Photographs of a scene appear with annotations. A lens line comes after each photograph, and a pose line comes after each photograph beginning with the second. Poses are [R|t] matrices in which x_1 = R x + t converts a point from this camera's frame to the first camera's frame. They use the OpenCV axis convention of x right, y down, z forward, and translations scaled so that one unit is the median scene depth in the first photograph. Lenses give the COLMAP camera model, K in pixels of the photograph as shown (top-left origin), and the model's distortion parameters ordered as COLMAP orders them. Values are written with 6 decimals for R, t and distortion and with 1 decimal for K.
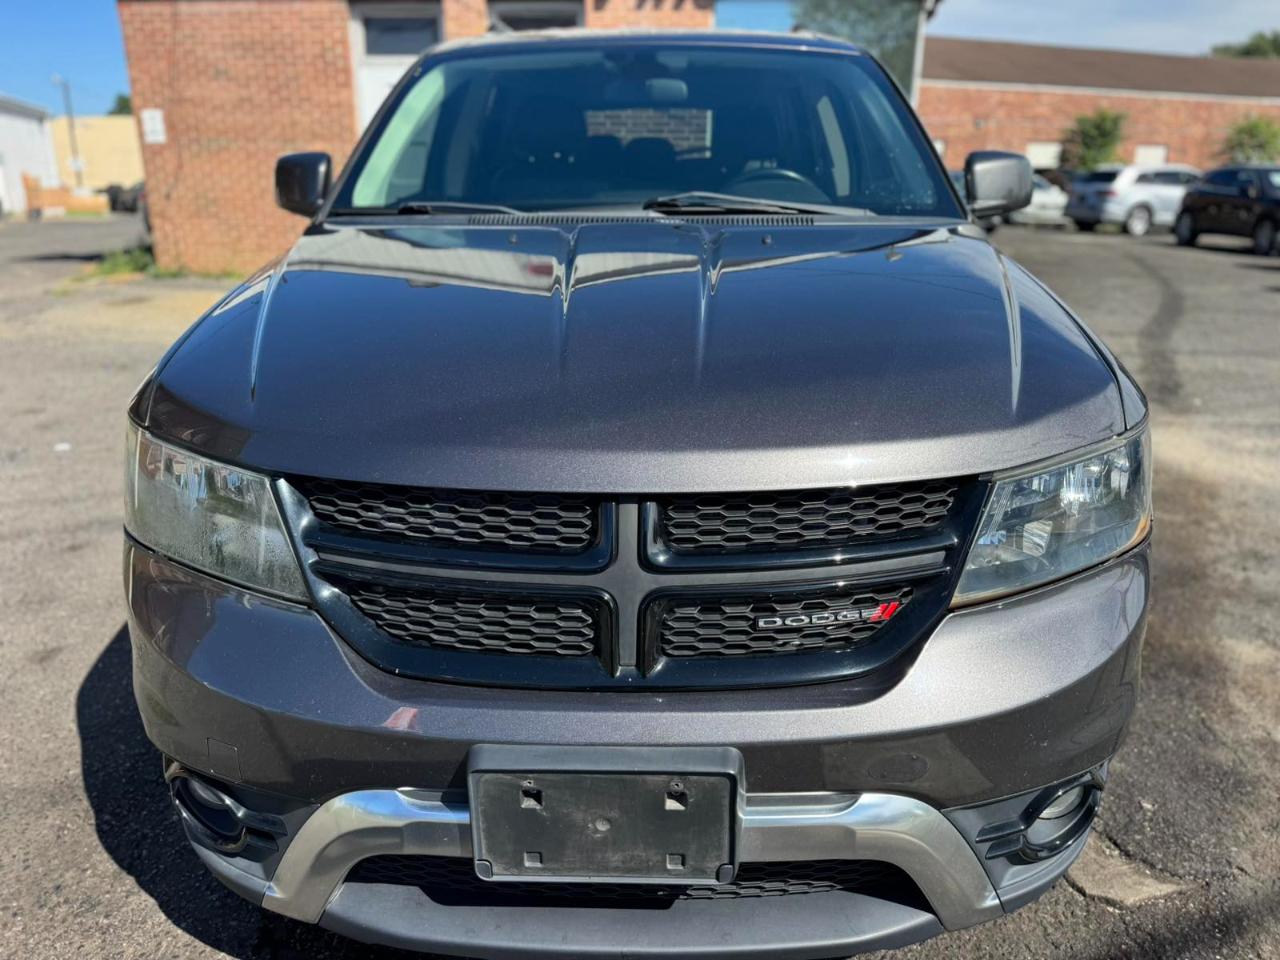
lens RADIAL K [[902.5, 0, 641.8], [0, 902.5, 488.4], [0, 0, 1]] dist [0.040584, -0.050756]
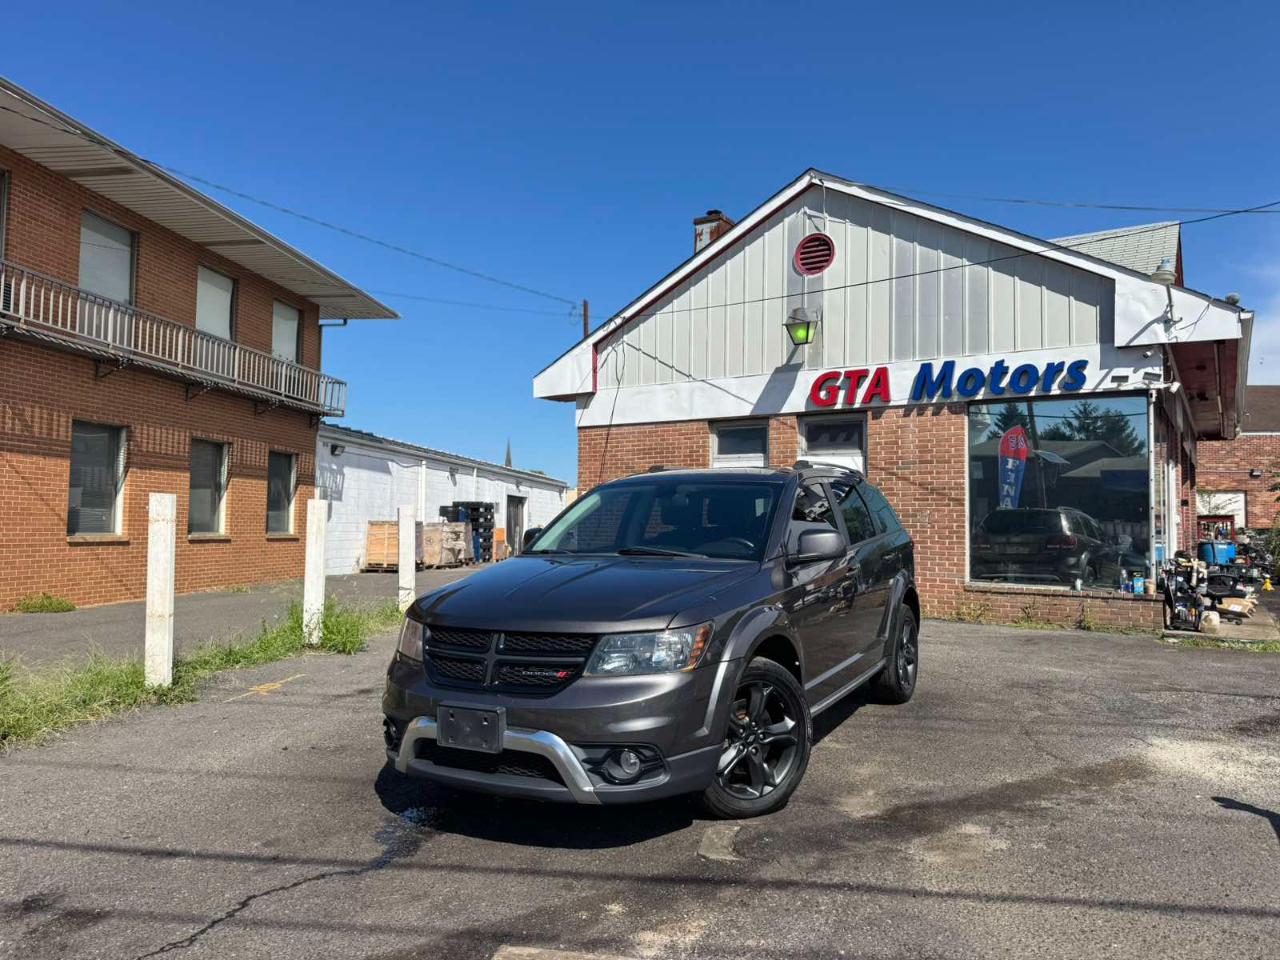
lens RADIAL K [[902.5, 0, 633.4], [0, 902.5, 470.2], [0, 0, 1]] dist [0.040584, -0.050756]
pose [[0.880435, -0.028559, -0.473307, 1.317226], [-0.155507, 0.925586, -0.345121, 0.343211], [0.447942, 0.377459, 0.810476, -1.125815]]
